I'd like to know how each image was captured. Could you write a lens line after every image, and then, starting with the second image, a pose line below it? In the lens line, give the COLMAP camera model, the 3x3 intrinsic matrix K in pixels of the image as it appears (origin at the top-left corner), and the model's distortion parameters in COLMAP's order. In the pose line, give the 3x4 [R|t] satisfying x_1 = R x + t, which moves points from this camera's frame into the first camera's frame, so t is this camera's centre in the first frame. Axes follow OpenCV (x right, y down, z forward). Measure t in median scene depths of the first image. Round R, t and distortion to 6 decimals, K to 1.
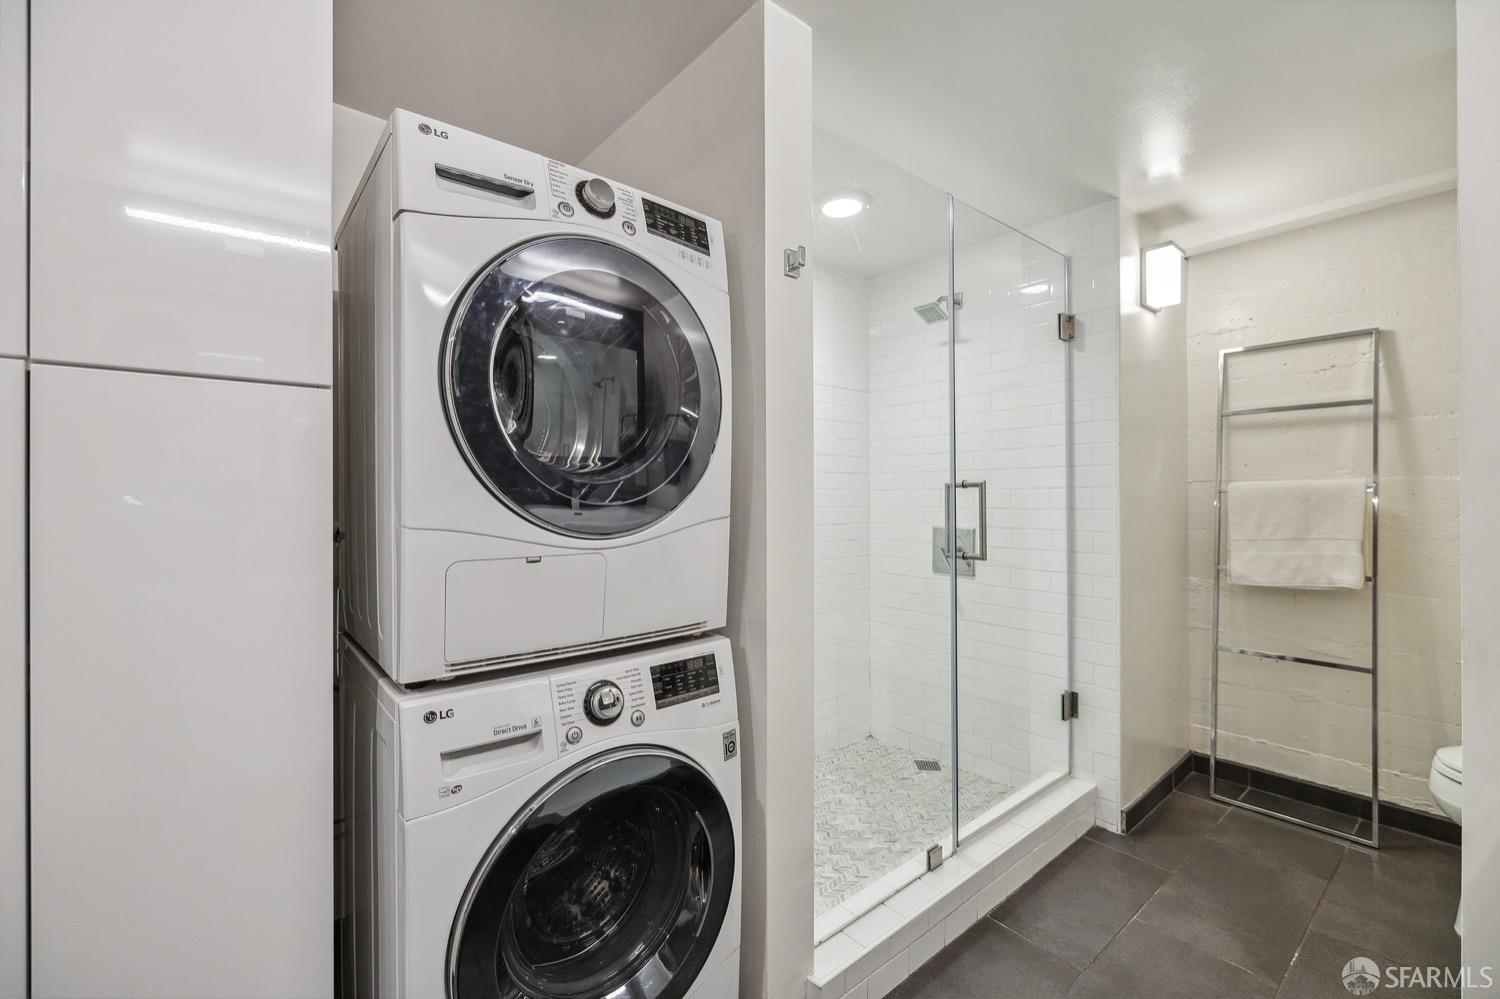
lens RADIAL K [[630.4, 0, 750.4], [0, 630.4, 493.1], [0, 0, 1]] dist [0.000364, 0.000240]
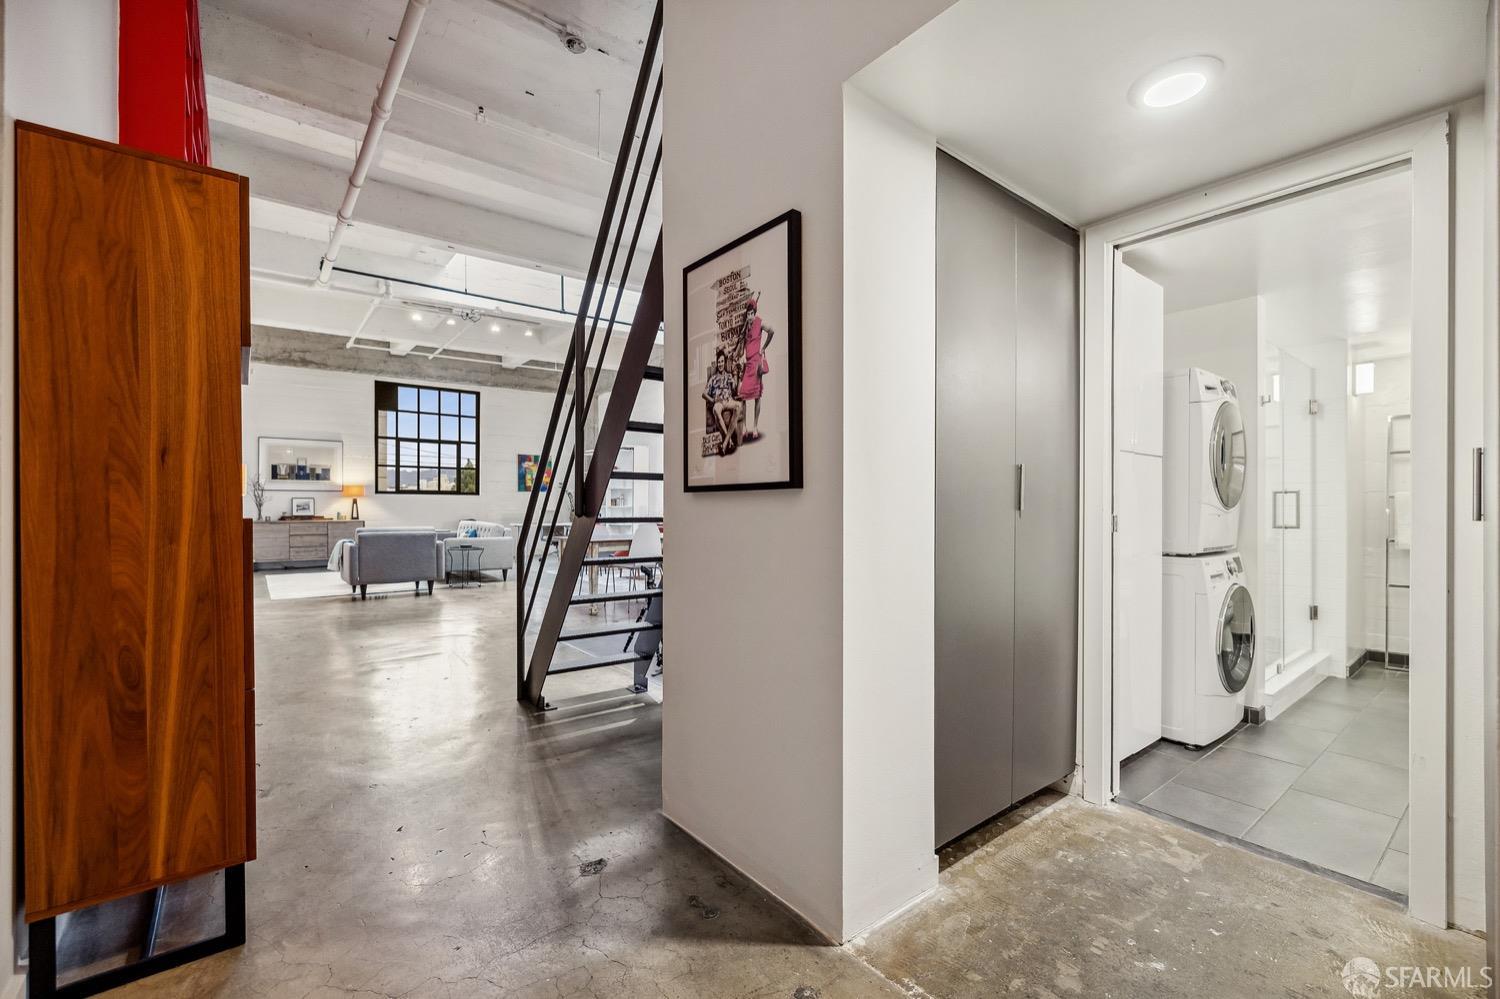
lens RADIAL K [[633.0, 0, 756.4], [0, 633.0, 509.1], [0, 0, 1]] dist [-0.001024, -0.000110]
pose [[0.999765, 0.003516, -0.021407, -1.083390], [-0.003395, 0.999978, 0.005677, 0.029633], [0.021427, -0.005603, 0.999755, -0.881294]]
